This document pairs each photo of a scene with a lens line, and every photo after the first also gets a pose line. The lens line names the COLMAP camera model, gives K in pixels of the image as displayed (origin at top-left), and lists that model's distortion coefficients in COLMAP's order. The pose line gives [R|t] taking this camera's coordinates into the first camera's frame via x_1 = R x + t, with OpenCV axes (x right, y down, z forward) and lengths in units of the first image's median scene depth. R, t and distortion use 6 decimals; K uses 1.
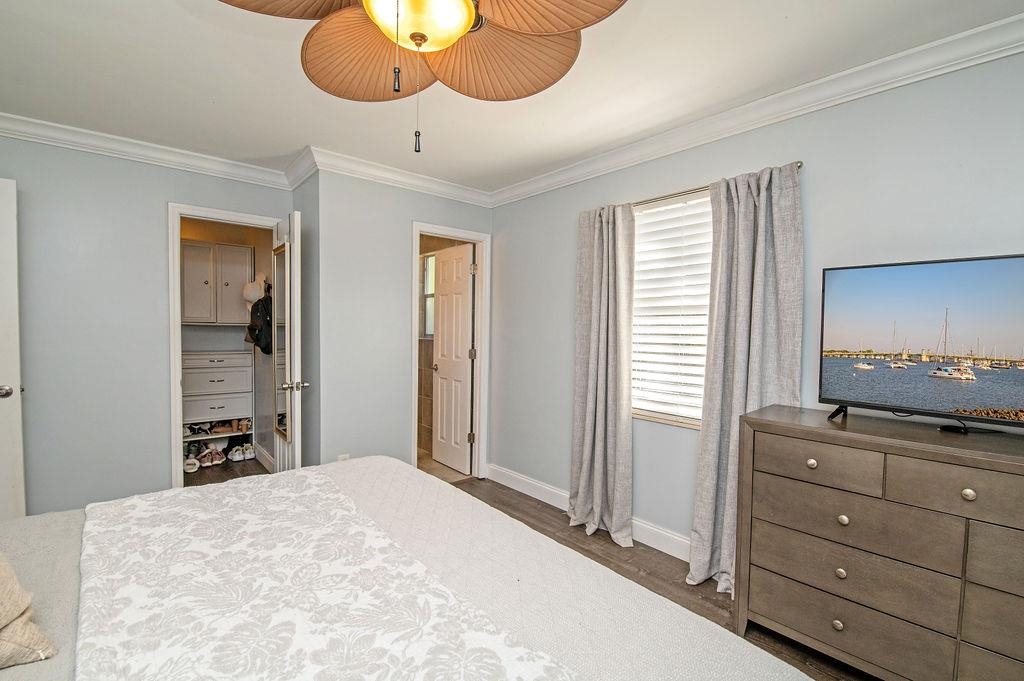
lens RADIAL K [[443.7, 0, 512.0], [0, 443.7, 340.5], [0, 0, 1]] dist [-0.004773, -0.008188]
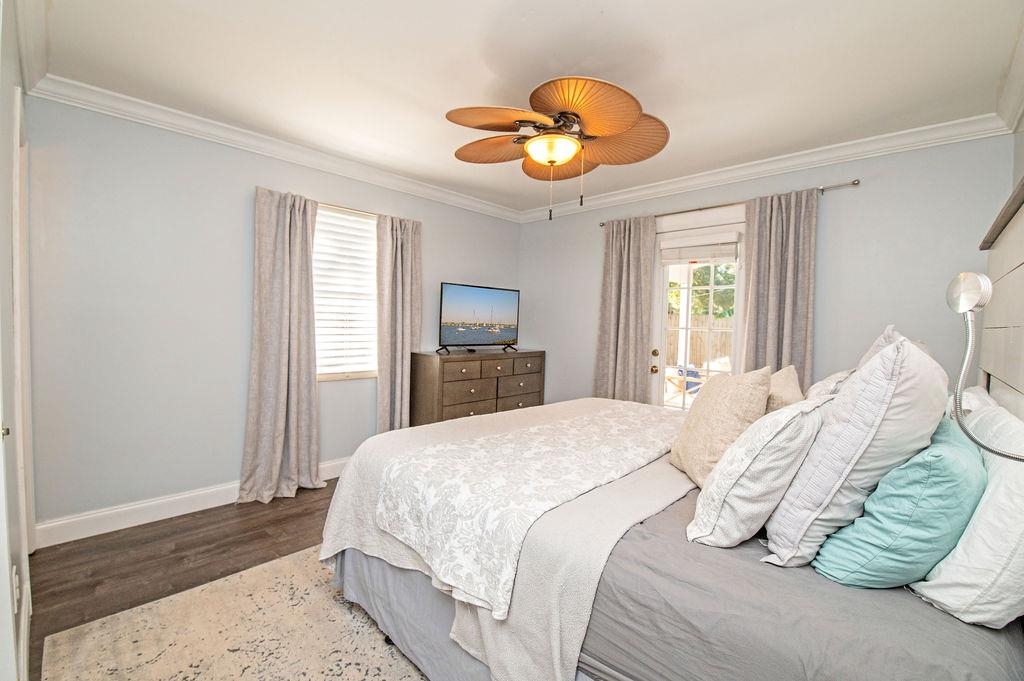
lens RADIAL K [[443.7, 0, 512.0], [0, 443.7, 340.5], [0, 0, 1]] dist [-0.004773, -0.008188]
pose [[-0.149948, -0.040584, 0.987861, -1.484596], [-0.009025, 0.999172, 0.039679, 0.020661], [-0.988653, -0.002965, -0.150190, 1.005881]]
